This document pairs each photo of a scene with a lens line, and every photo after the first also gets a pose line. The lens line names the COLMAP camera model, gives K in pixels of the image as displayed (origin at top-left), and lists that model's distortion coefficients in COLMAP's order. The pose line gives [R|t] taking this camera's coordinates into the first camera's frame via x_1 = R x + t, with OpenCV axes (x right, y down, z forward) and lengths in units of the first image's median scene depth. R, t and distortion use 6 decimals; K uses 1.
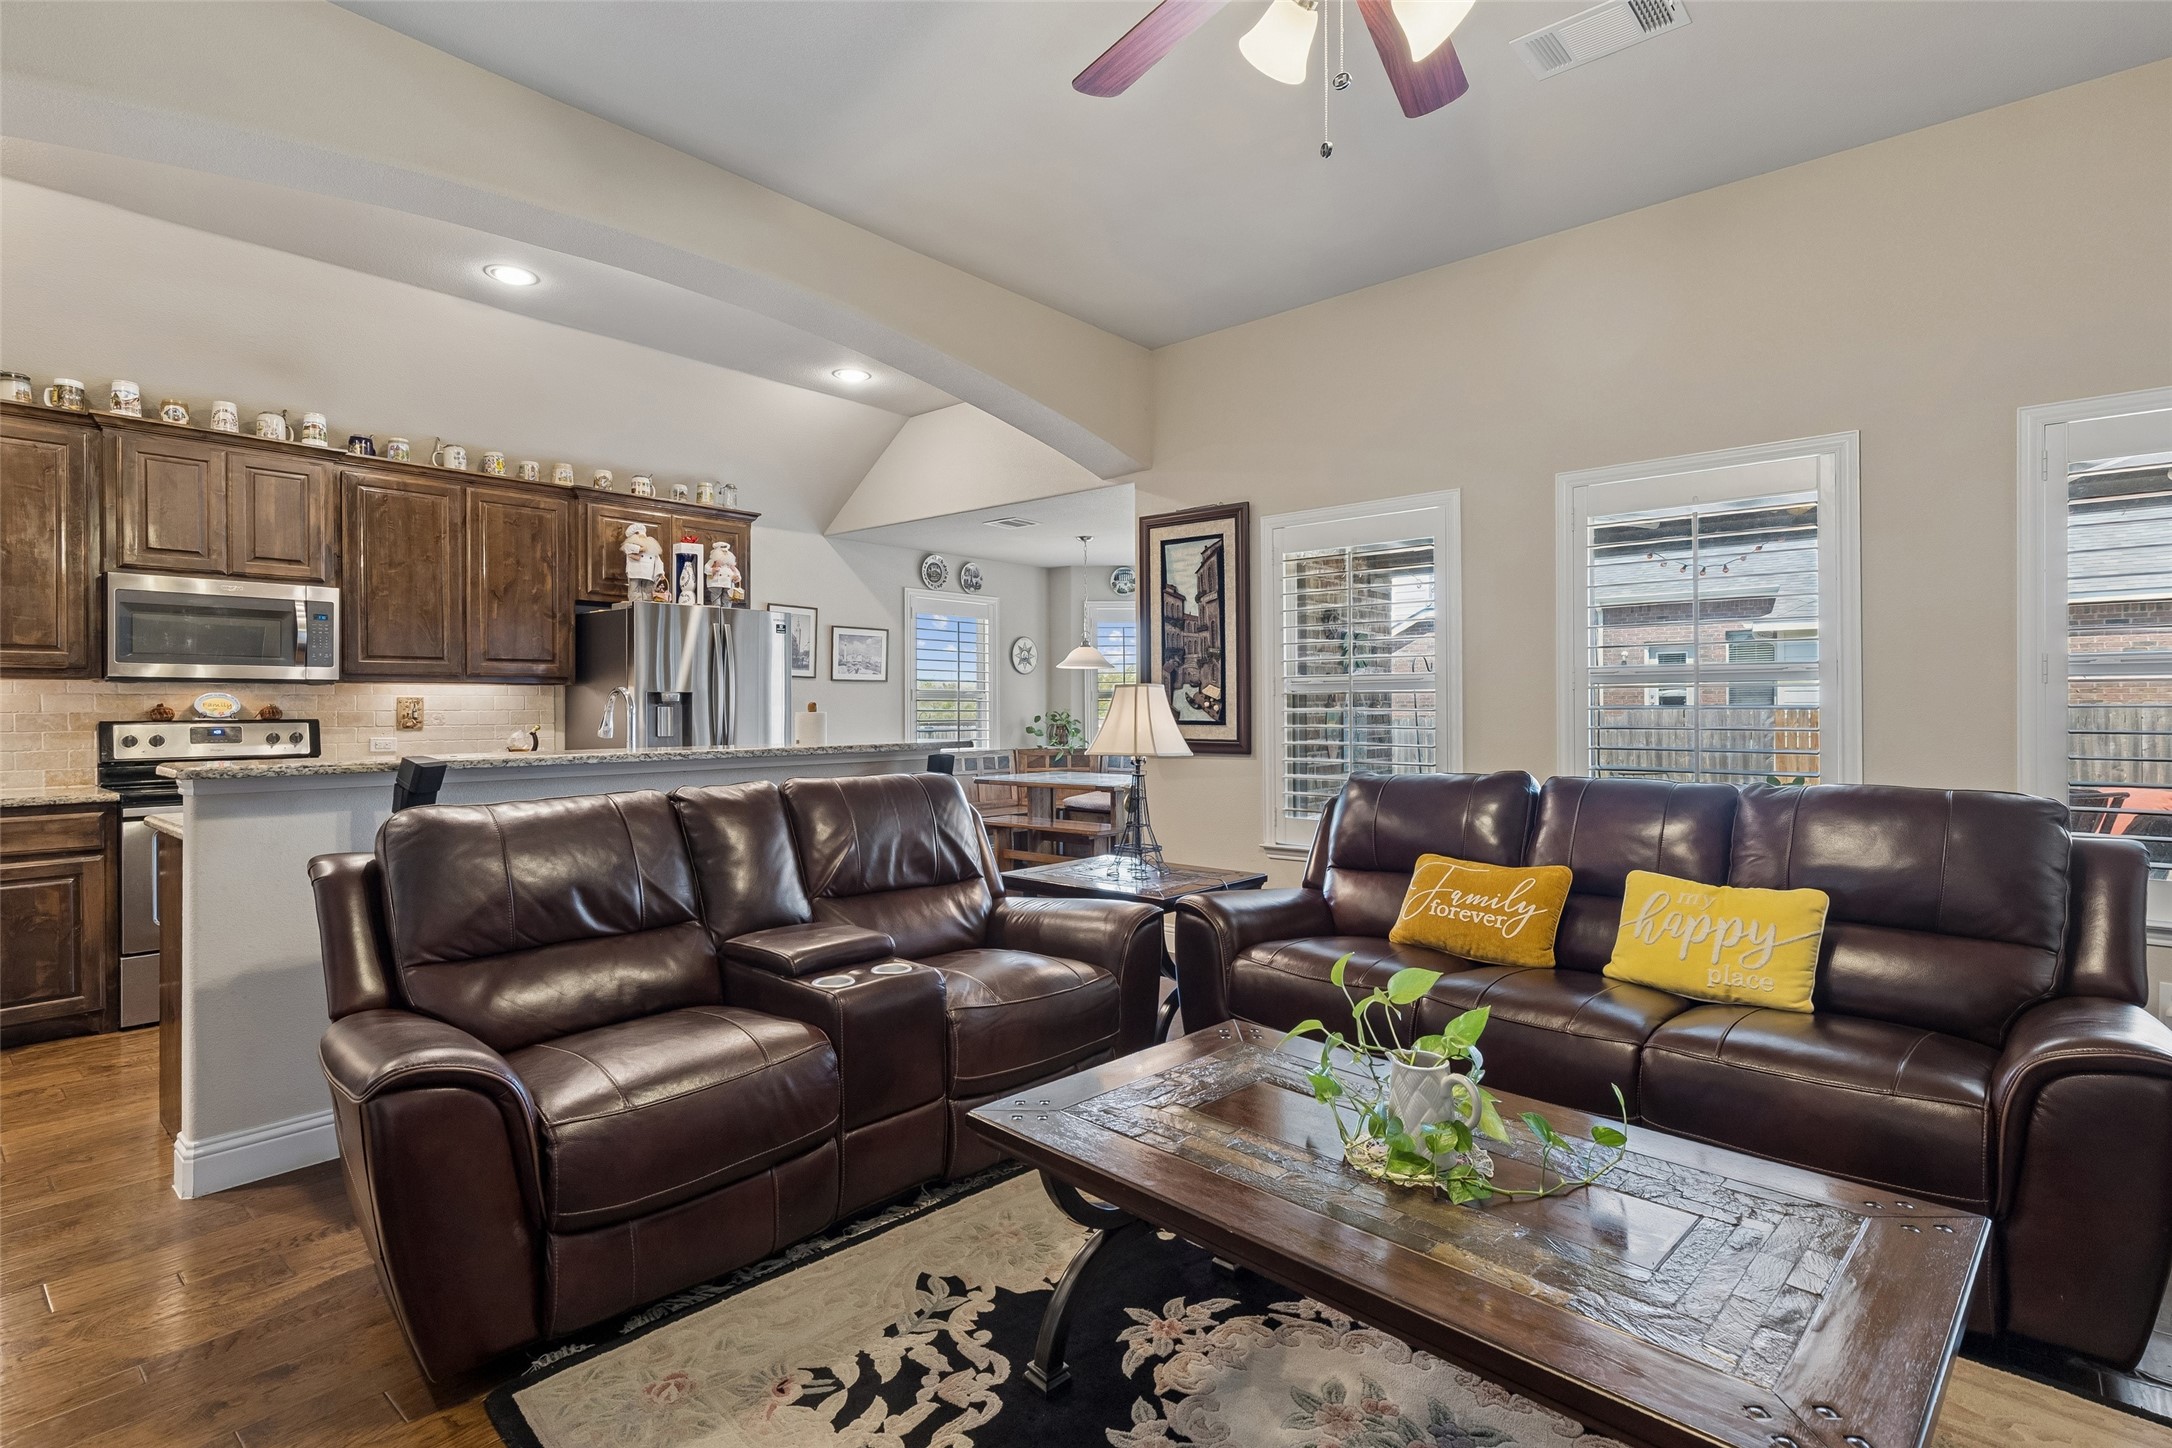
lens RADIAL K [[1018.6, 0, 1076.6], [0, 1018.6, 706.8], [0, 0, 1]] dist [0.002057, 0.000679]
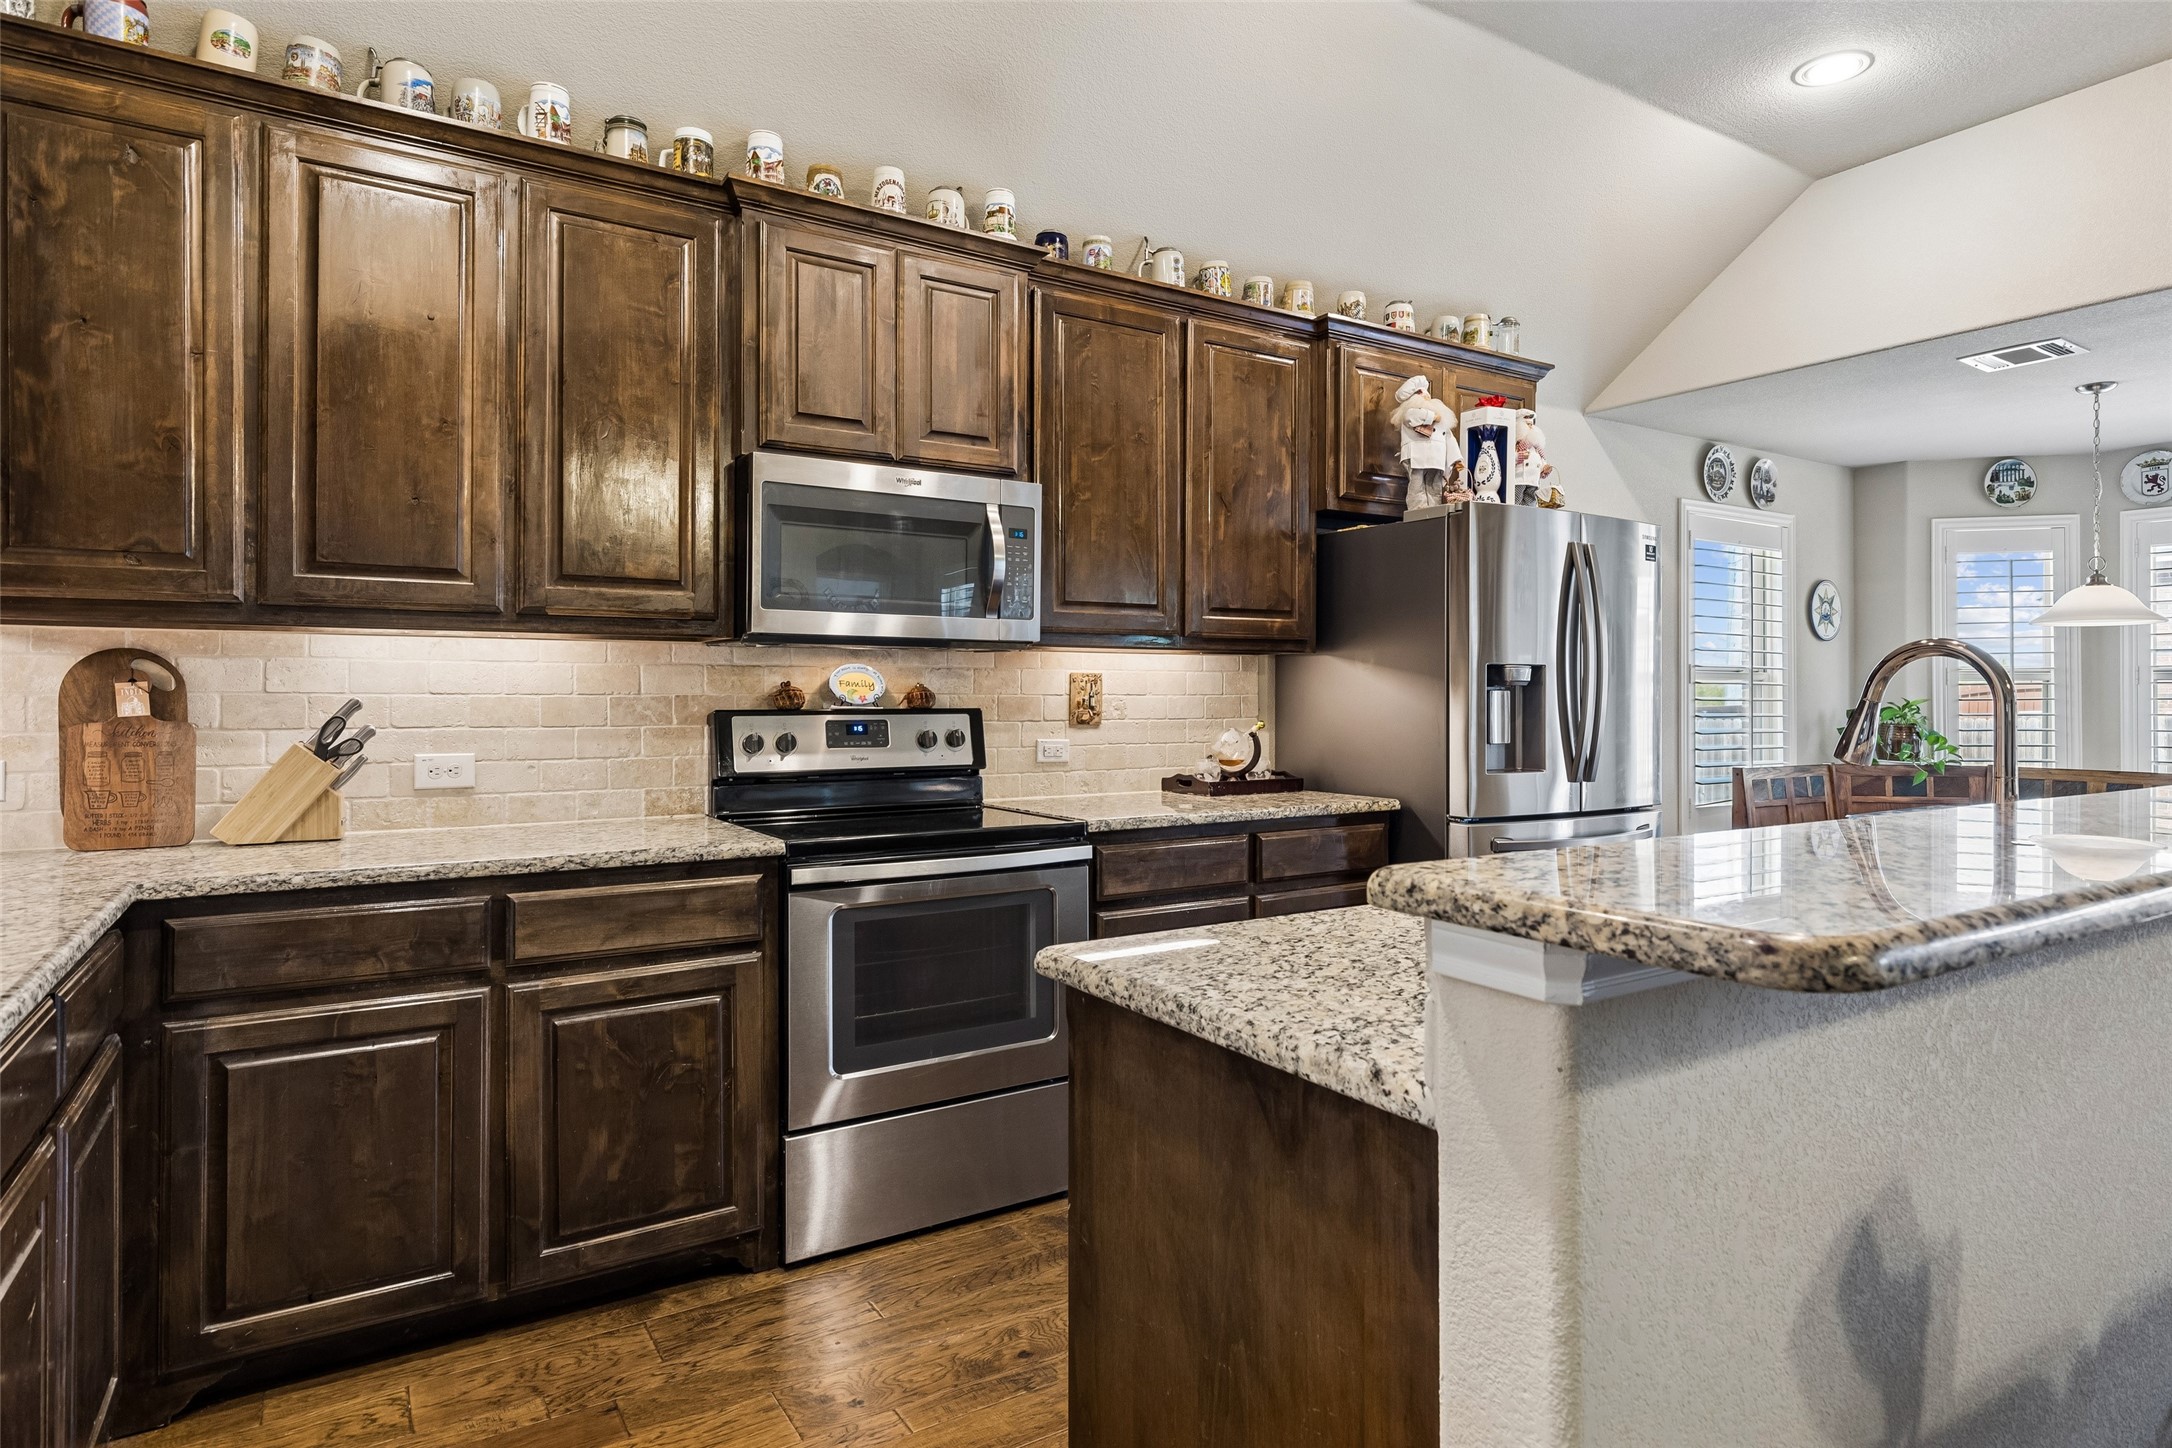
lens RADIAL K [[1197.3, 0, 1106.7], [0, 1197.3, 690.9], [0, 0, 1]] dist [0.008882, -0.000059]
pose [[0.957627, 0.006441, -0.287940, -0.491514], [-0.006615, 0.999978, 0.000369, 0.001066], [0.287936, 0.001551, 0.957648, 0.358642]]
